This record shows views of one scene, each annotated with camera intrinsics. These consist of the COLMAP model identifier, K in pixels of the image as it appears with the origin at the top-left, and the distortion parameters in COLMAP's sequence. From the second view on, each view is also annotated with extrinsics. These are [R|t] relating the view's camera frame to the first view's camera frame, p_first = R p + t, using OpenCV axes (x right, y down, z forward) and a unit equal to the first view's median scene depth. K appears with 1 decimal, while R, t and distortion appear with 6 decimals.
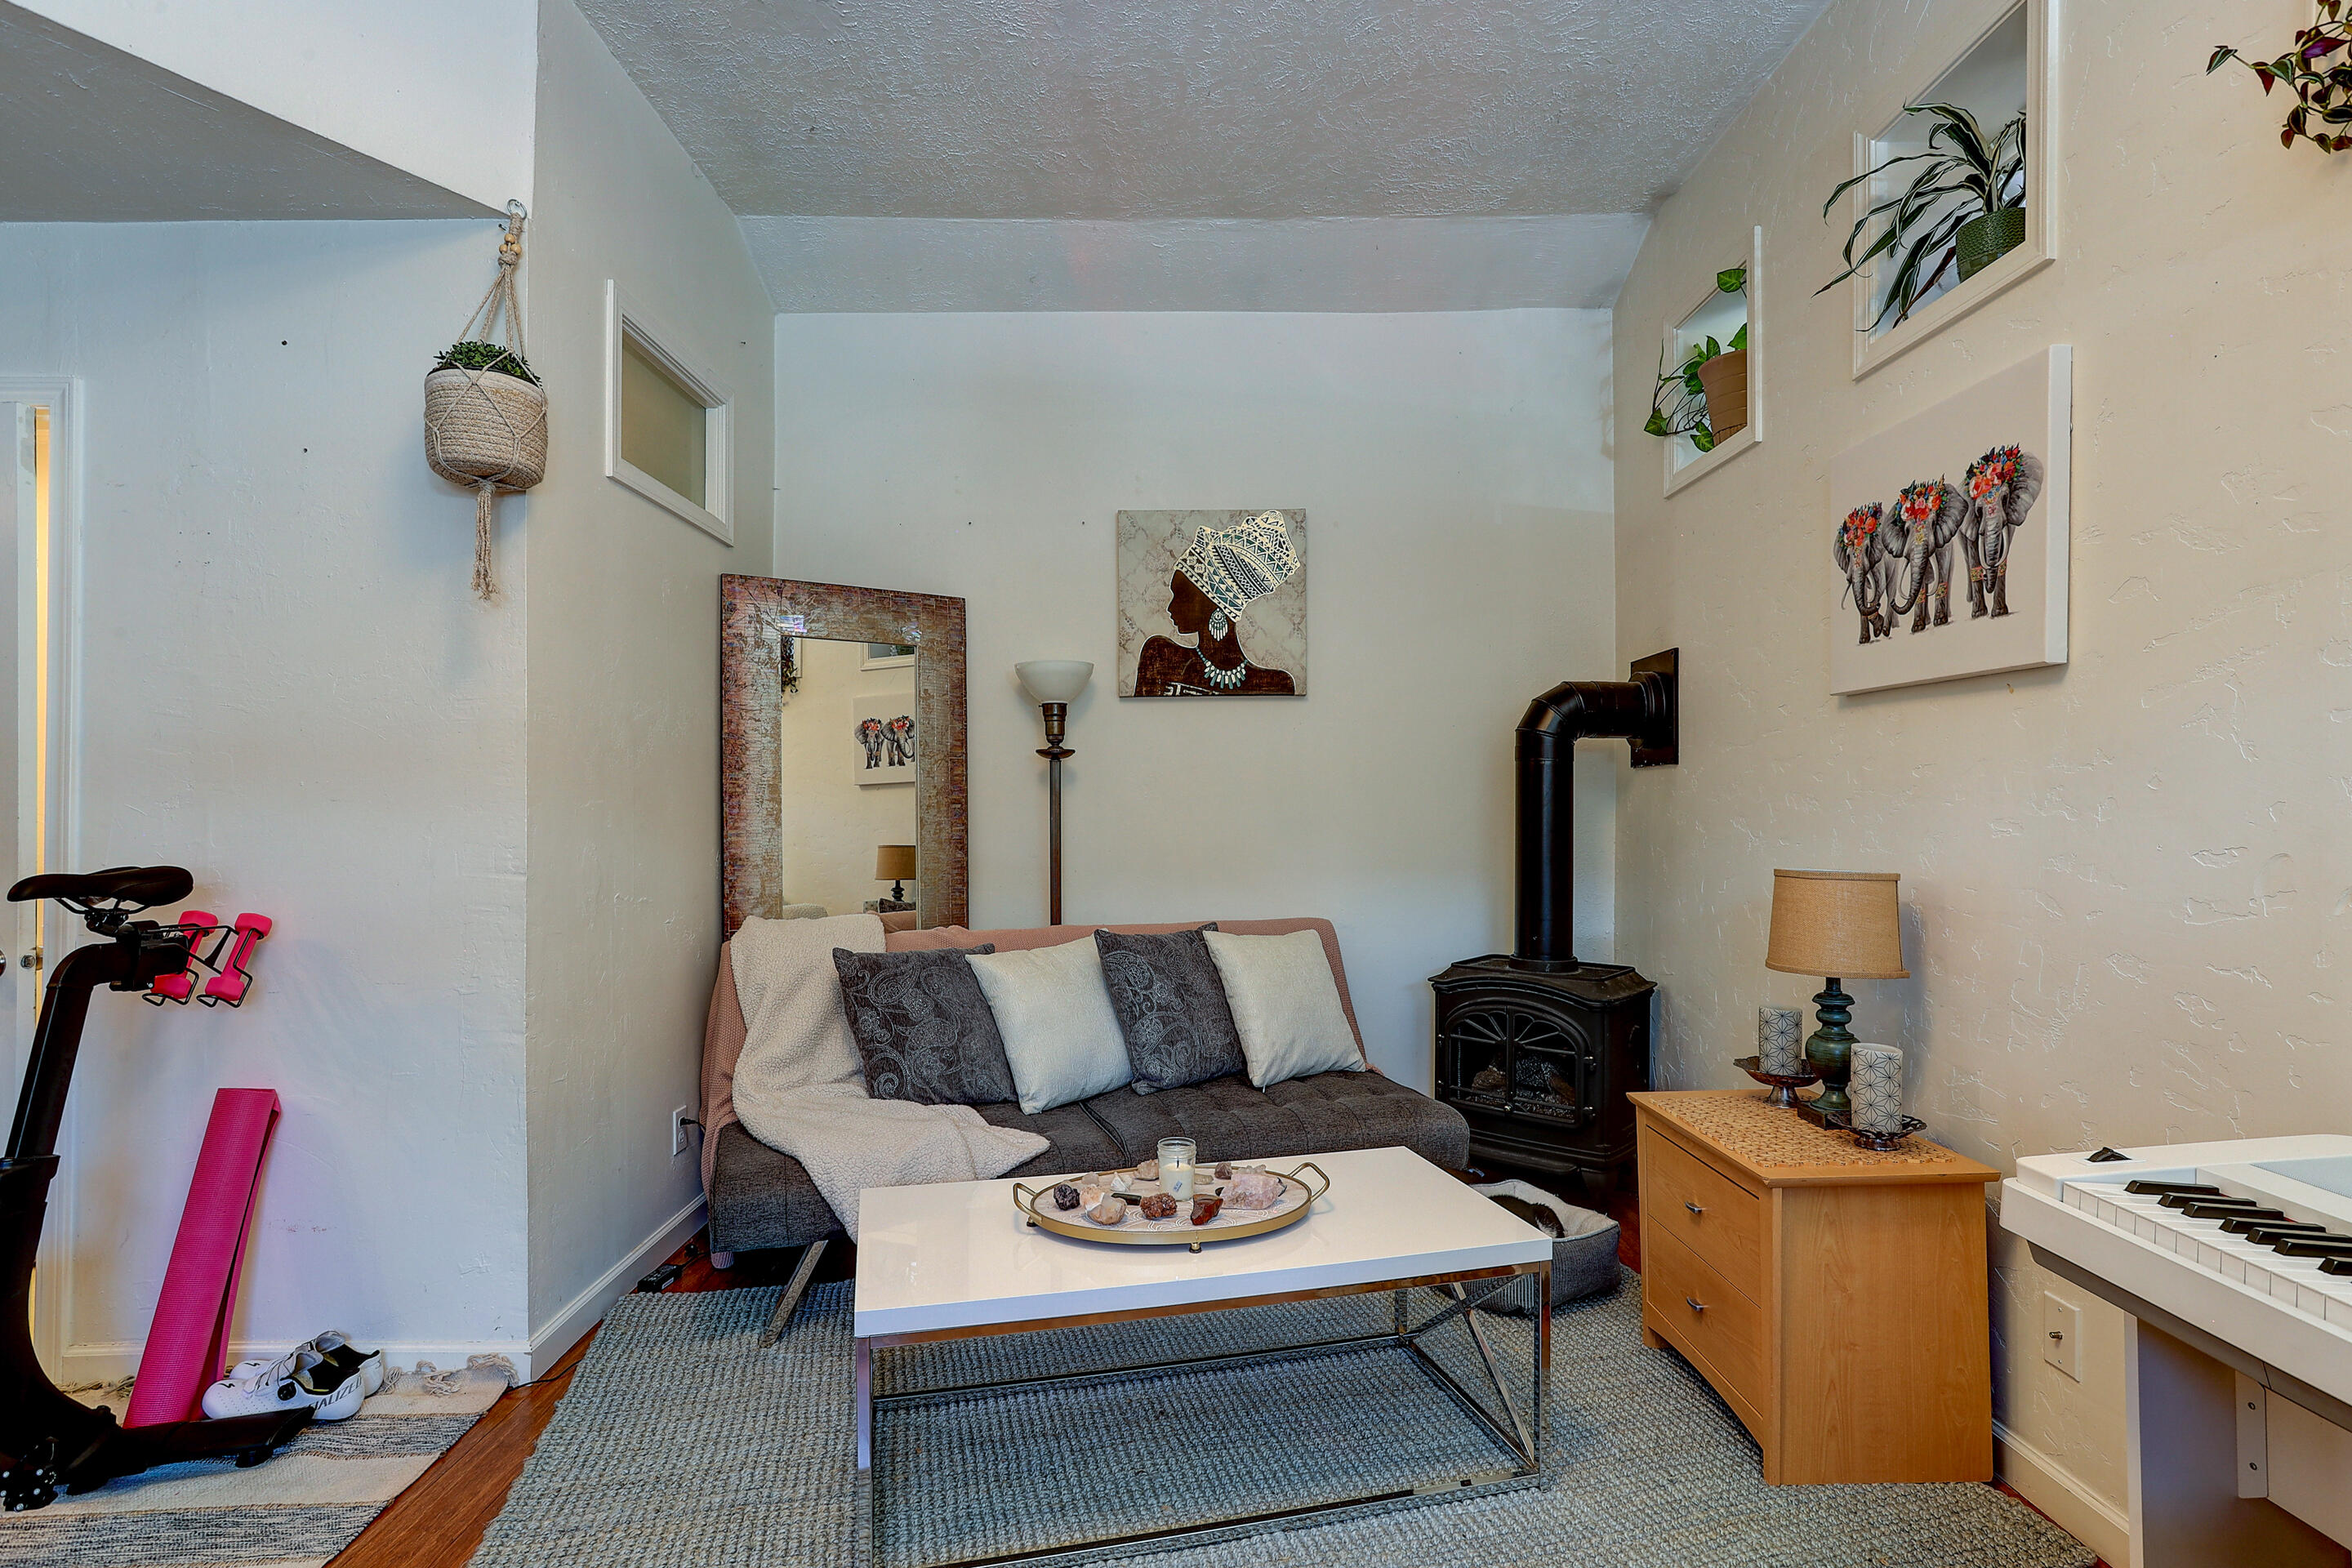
lens RADIAL K [[1168.6, 0, 1177.1], [0, 1168.6, 799.4], [0, 0, 1]] dist [-0.016942, 0.010140]
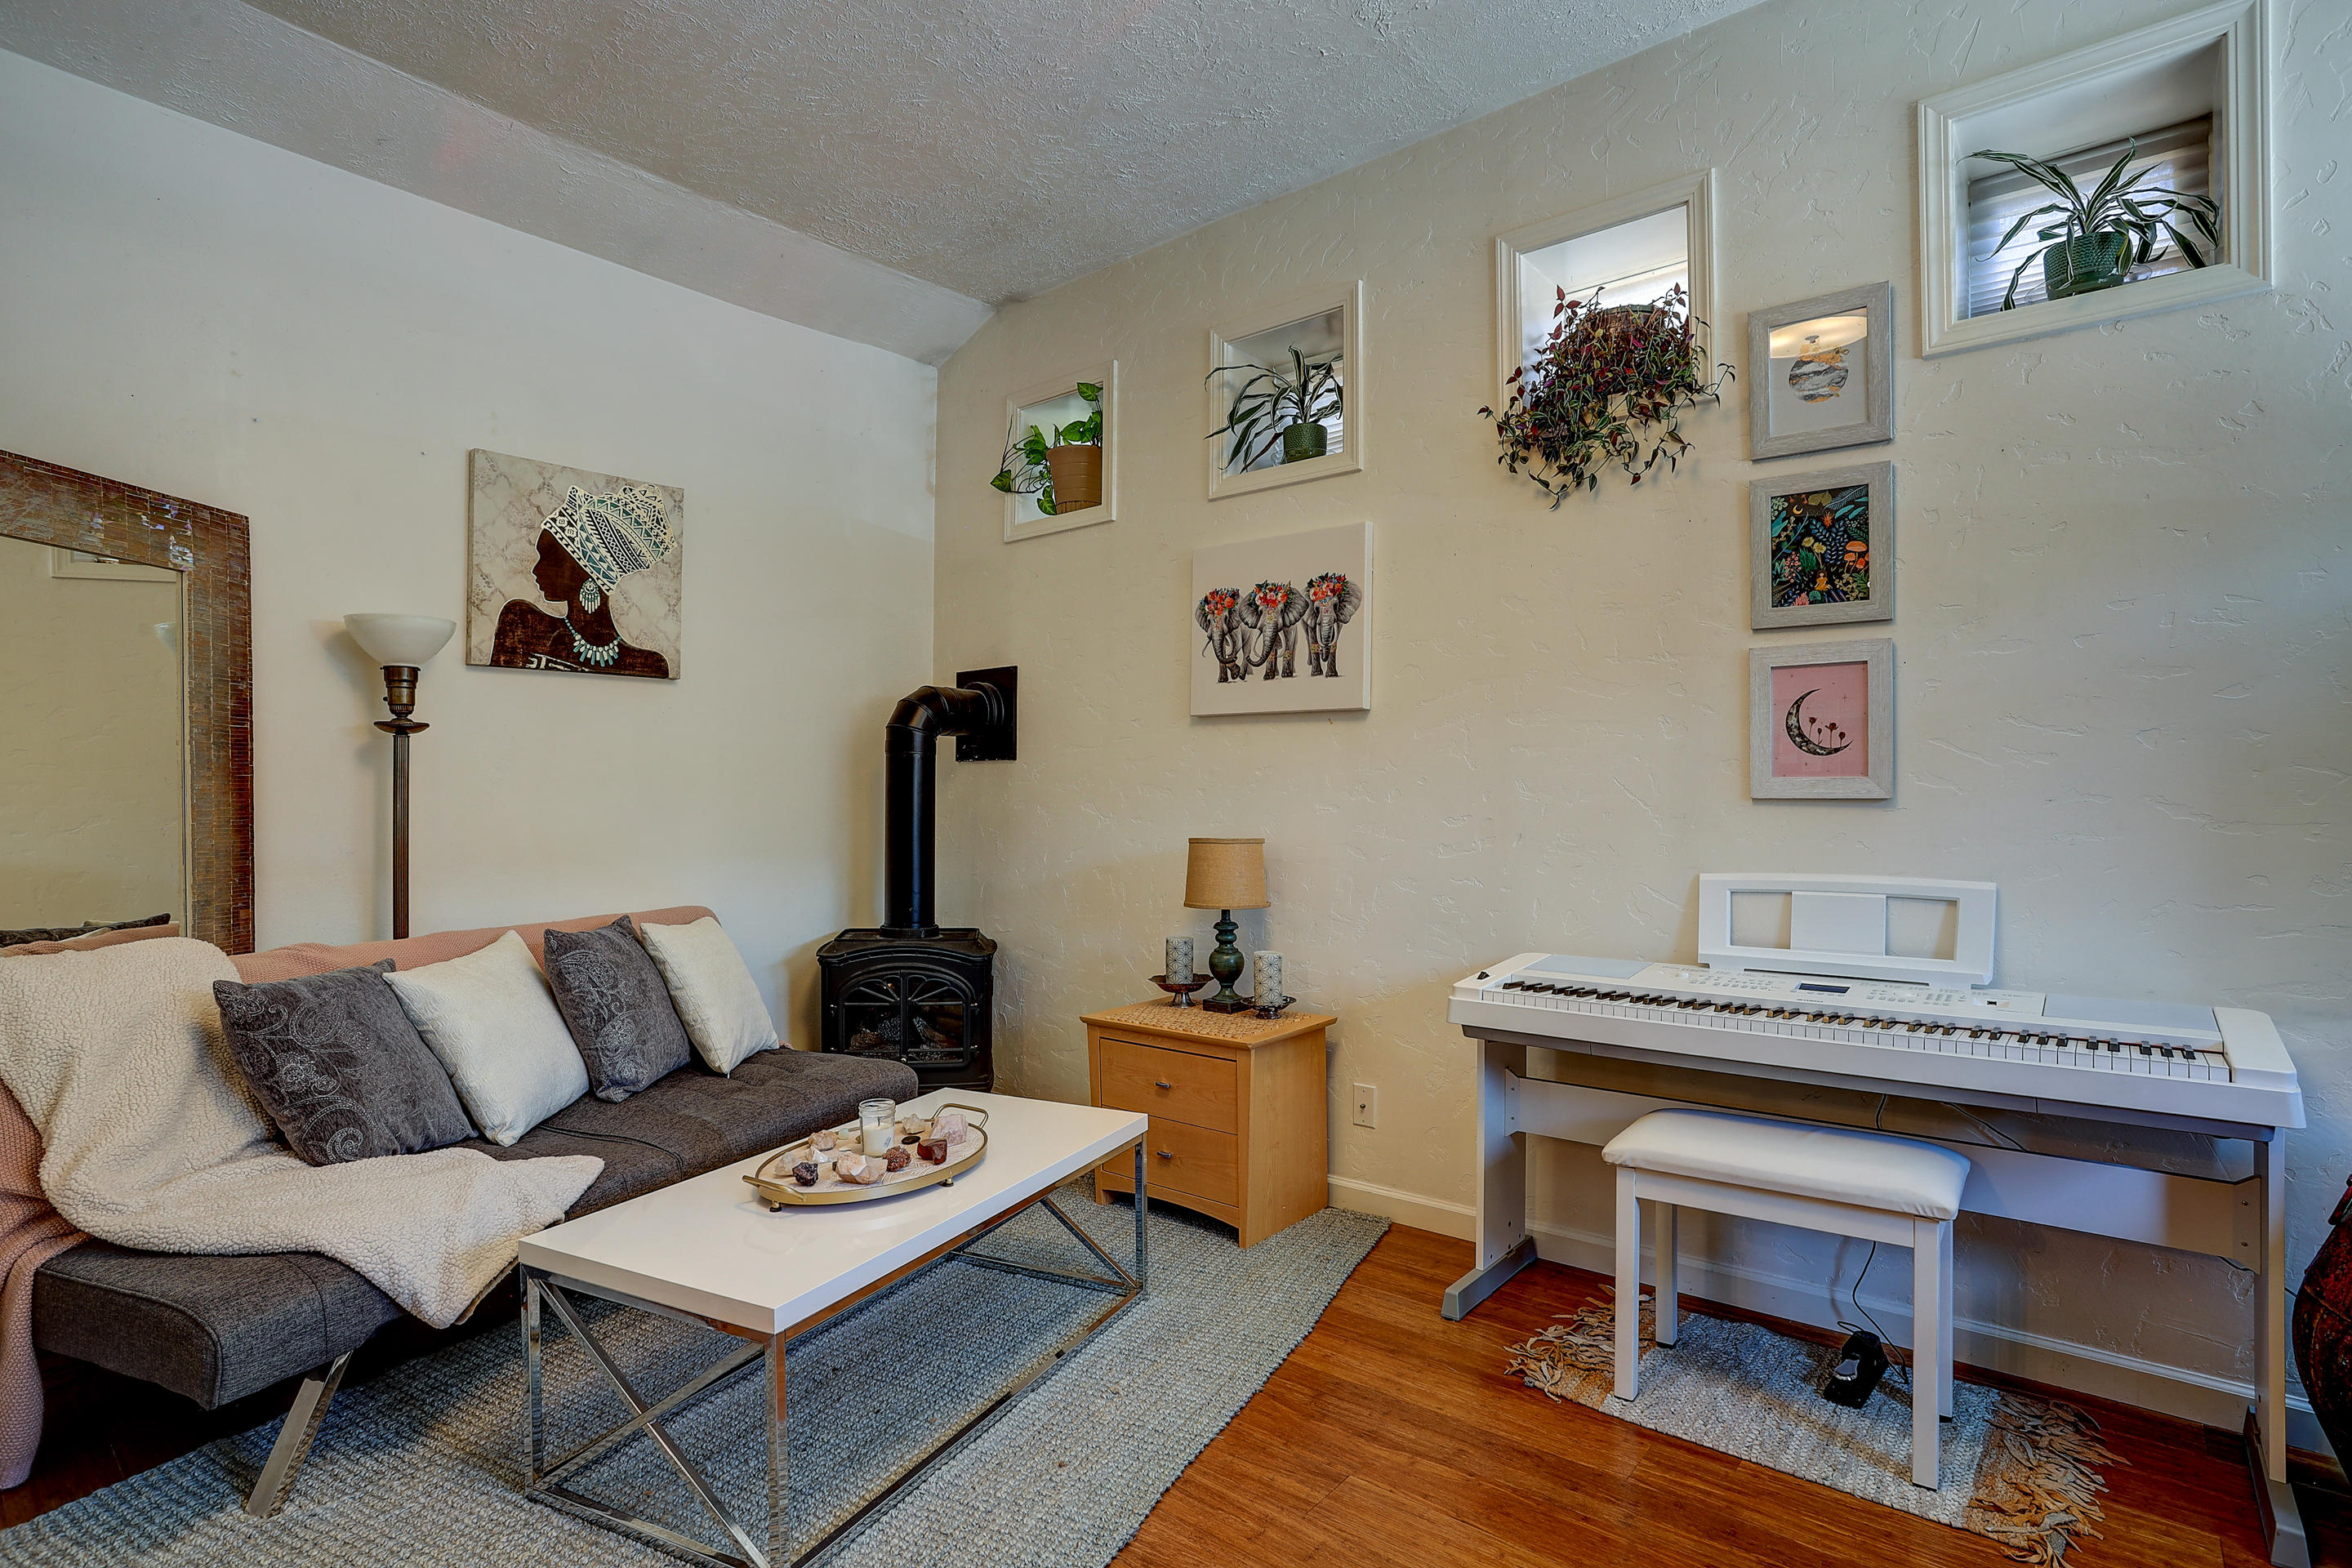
lens RADIAL K [[1168.6, 0, 1185.6], [0, 1168.6, 784.6], [0, 0, 1]] dist [-0.016942, 0.010140]
pose [[0.659644, 0.009513, 0.751518, -0.427439], [-0.006564, 0.999955, -0.006896, 0.003613], [-0.751550, -0.000384, 0.659676, 0.050264]]
